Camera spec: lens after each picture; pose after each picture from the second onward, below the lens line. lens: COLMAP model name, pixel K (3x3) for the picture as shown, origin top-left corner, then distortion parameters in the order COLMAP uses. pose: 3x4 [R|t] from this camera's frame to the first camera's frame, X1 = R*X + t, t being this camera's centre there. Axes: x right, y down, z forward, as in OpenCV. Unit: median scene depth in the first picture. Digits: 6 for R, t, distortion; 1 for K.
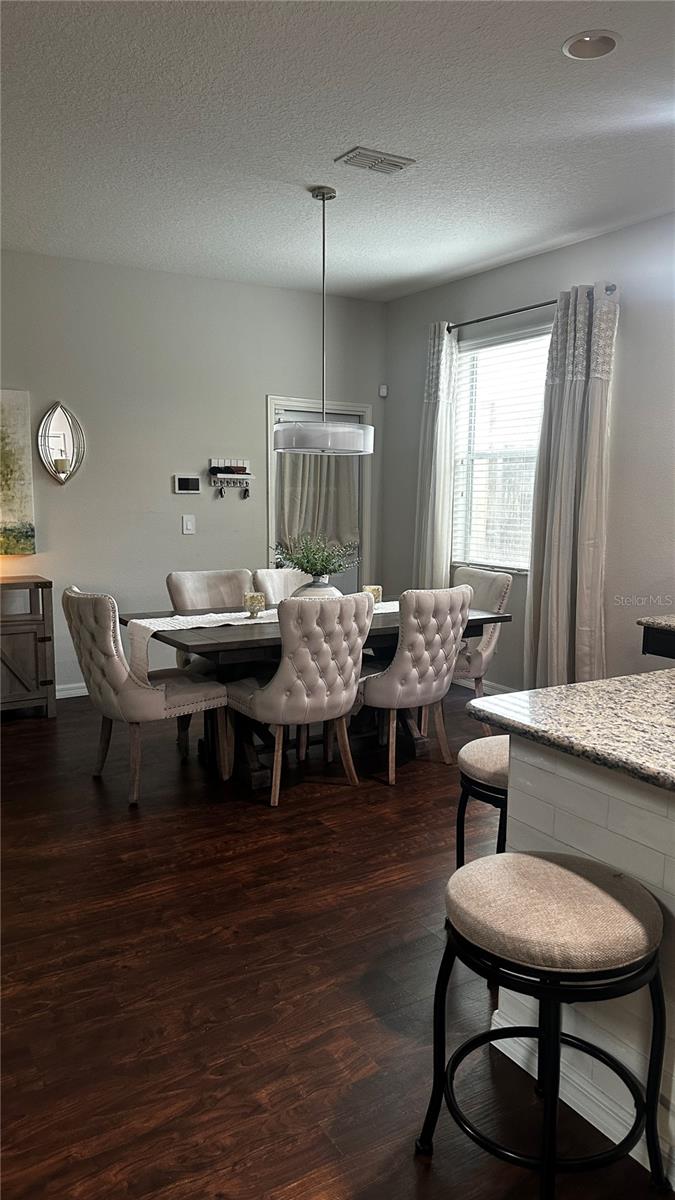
lens RADIAL K [[849.4, 0, 337.1], [0, 849.4, 600.1], [0, 0, 1]] dist [0.050782, -0.000092]
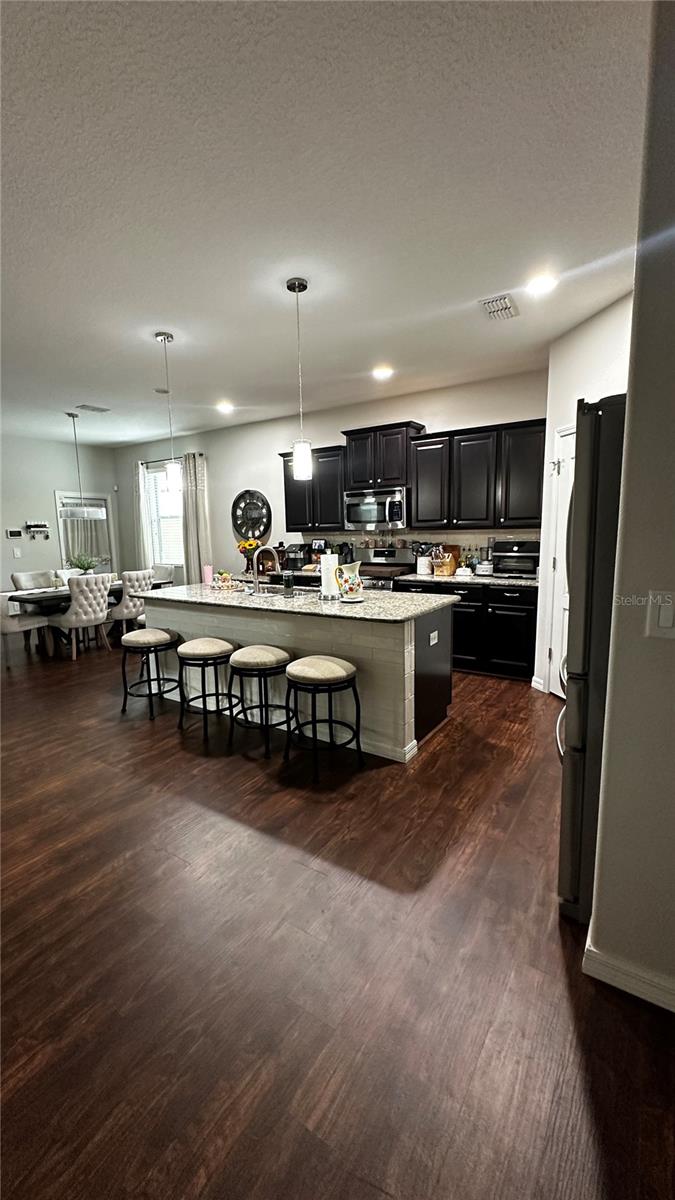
lens RADIAL K [[475.5, 0, 340.6], [0, 475.5, 598.9], [0, 0, 1]] dist [-0.008475, -0.000004]
pose [[0.900926, -0.088135, 0.424930, 0.052349], [0.082437, 0.996088, 0.031820, 0.074791], [-0.426072, 0.006362, 0.904667, -0.559461]]
